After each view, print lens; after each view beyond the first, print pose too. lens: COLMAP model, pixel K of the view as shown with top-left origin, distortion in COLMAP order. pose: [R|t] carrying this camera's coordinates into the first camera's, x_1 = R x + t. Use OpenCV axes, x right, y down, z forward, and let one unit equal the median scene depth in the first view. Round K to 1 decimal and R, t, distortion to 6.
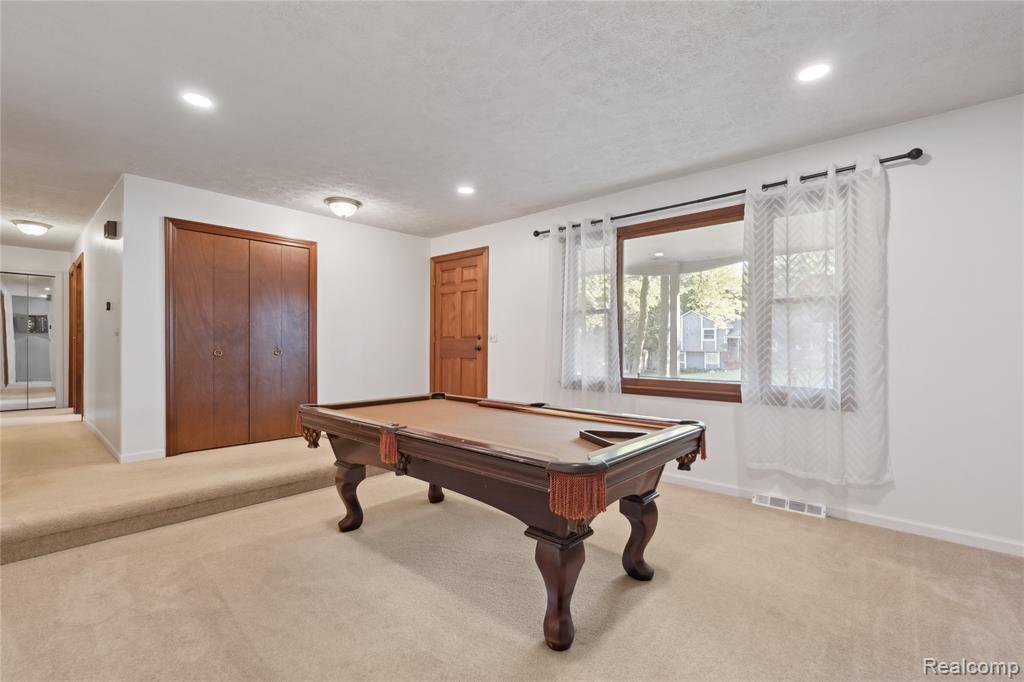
lens RADIAL K [[464.2, 0, 509.3], [0, 464.2, 345.6], [0, 0, 1]] dist [-0.004199, -0.000202]
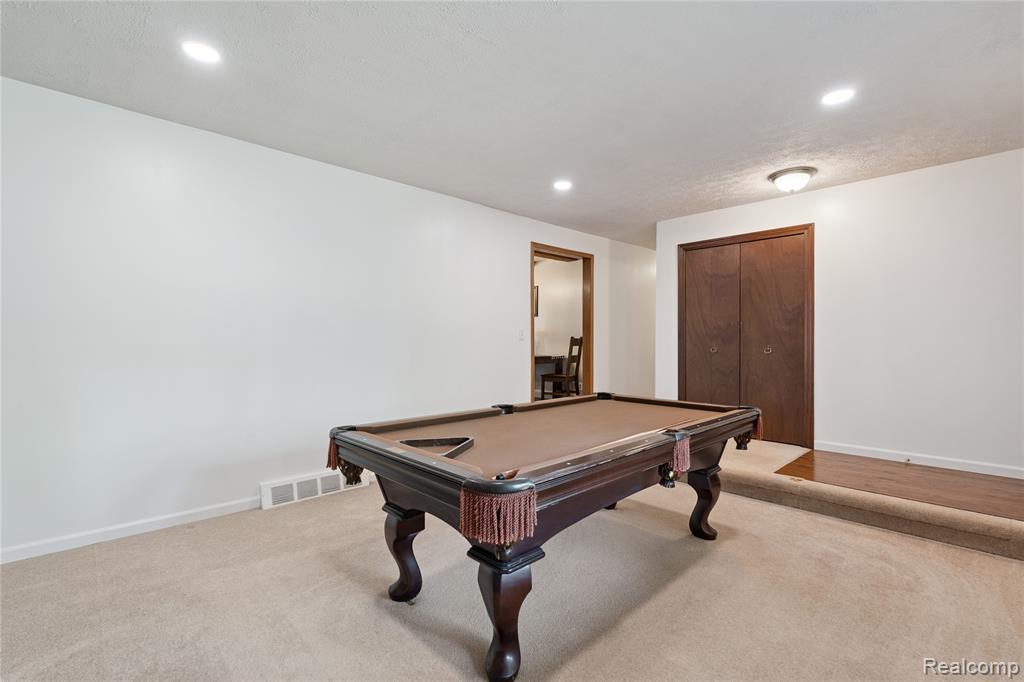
lens RADIAL K [[464.2, 0, 516.0], [0, 464.2, 339.2], [0, 0, 1]] dist [-0.004199, -0.000202]
pose [[-0.080220, -0.008415, -0.996742, 0.556976], [-0.004504, 0.999957, -0.008080, 0.000285], [0.996767, 0.003841, -0.080254, 0.610292]]
